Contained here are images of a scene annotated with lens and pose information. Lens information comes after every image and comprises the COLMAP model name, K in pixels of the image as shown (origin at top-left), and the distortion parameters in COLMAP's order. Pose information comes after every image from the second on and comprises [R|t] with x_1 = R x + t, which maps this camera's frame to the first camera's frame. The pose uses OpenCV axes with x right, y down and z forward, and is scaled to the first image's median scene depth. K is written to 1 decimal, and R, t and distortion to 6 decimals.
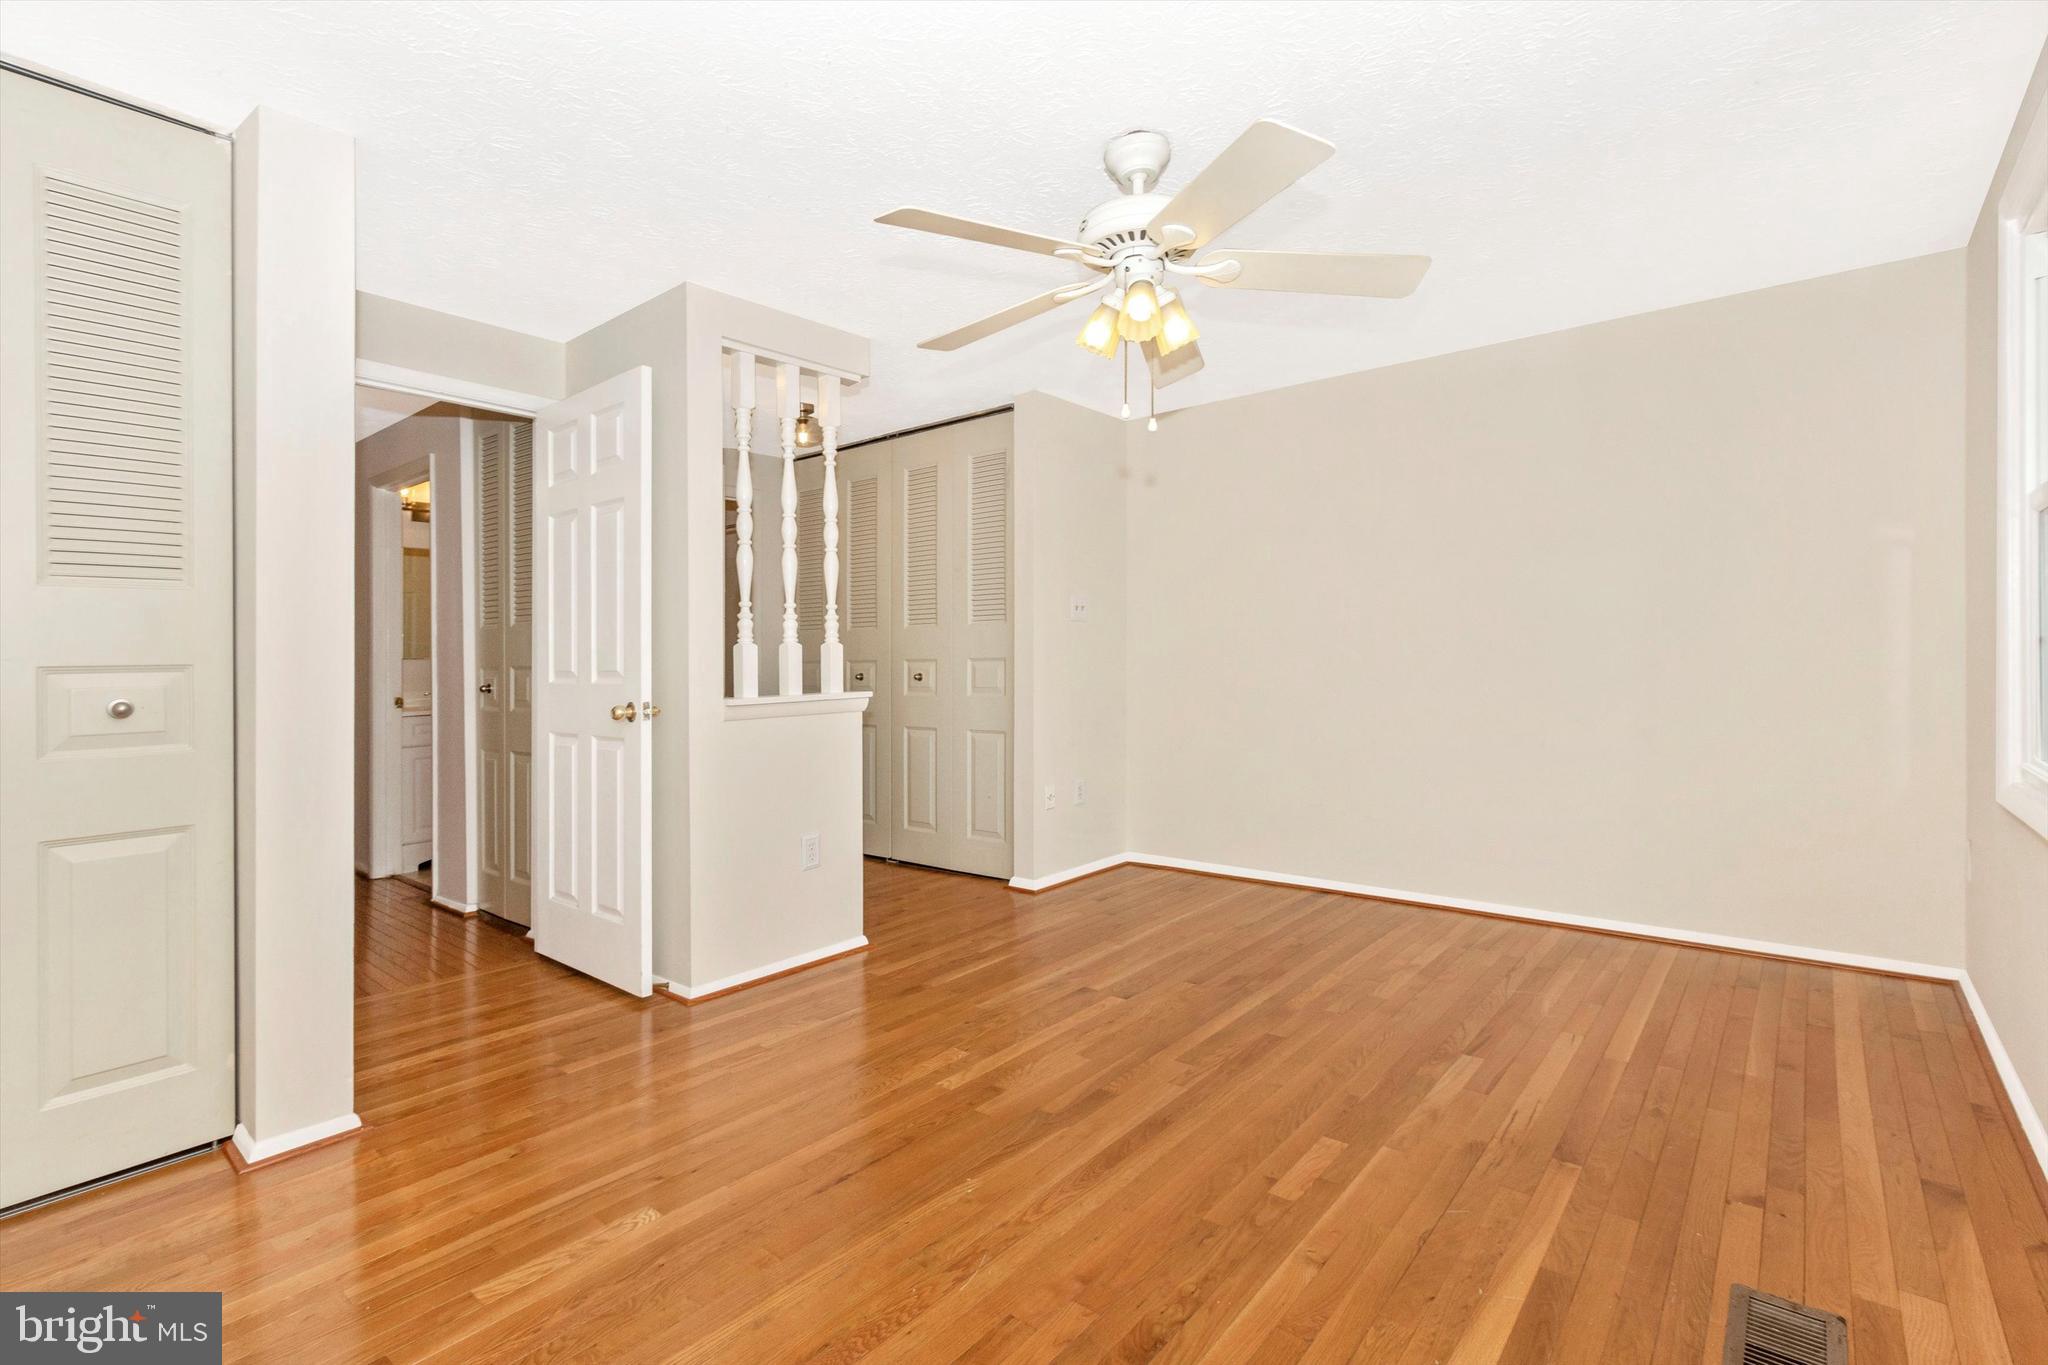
lens RADIAL K [[940.0, 0, 1022.4], [0, 940.0, 658.3], [0, 0, 1]] dist [-0.004112, -0.000752]
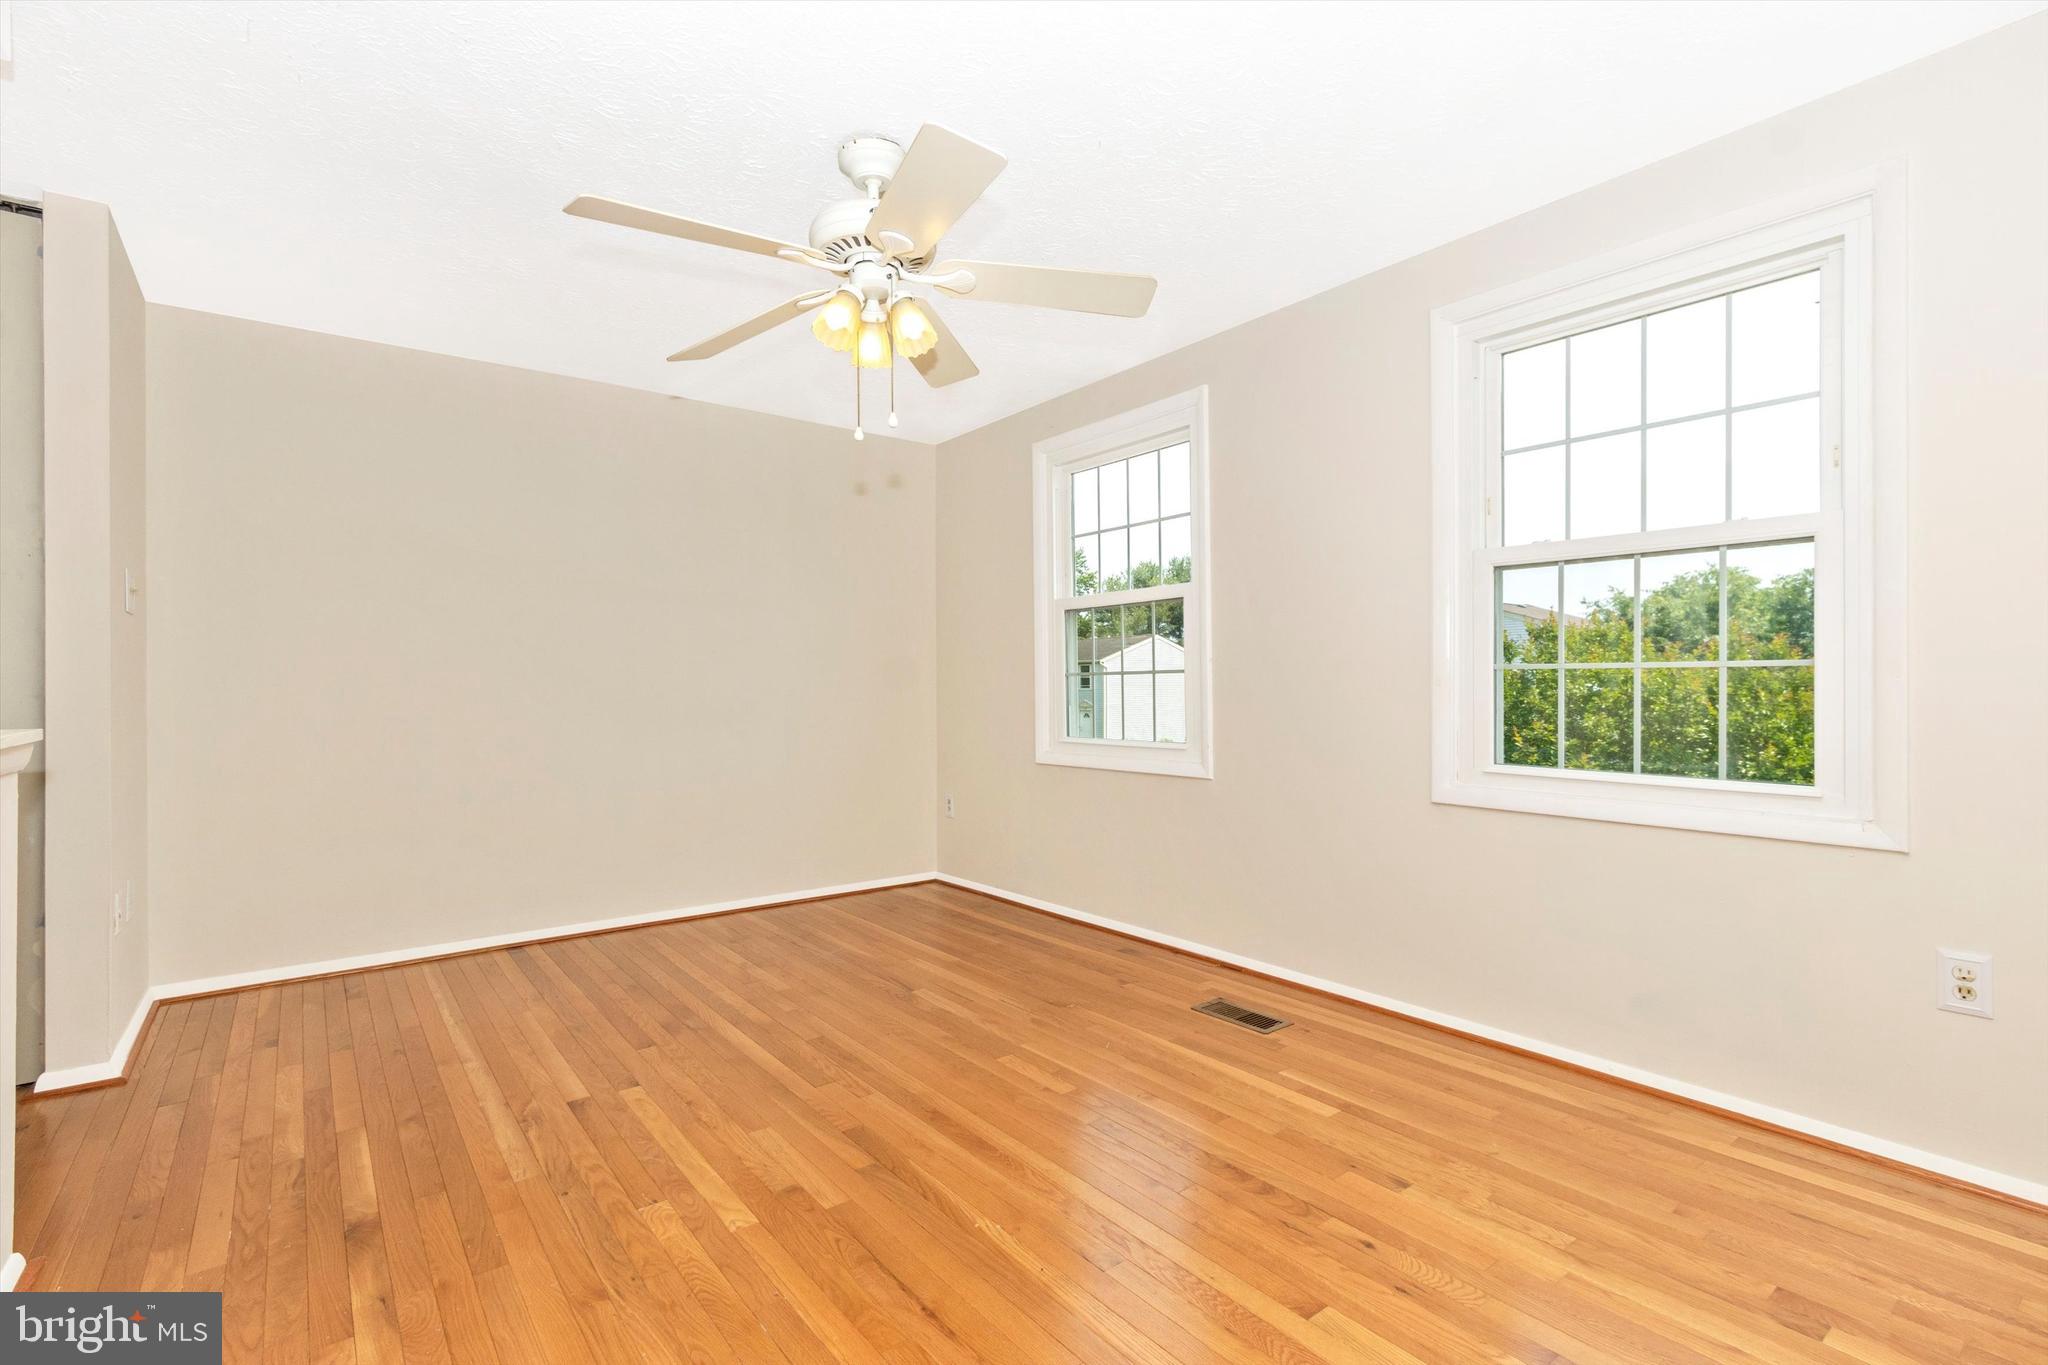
lens RADIAL K [[940.0, 0, 1022.4], [0, 940.0, 658.3], [0, 0, 1]] dist [-0.004112, -0.000752]
pose [[0.207694, 0.045158, 0.977151, -0.752321], [0.000700, 0.998927, -0.046313, 0.033732], [-0.978194, 0.010303, 0.207440, 0.588751]]
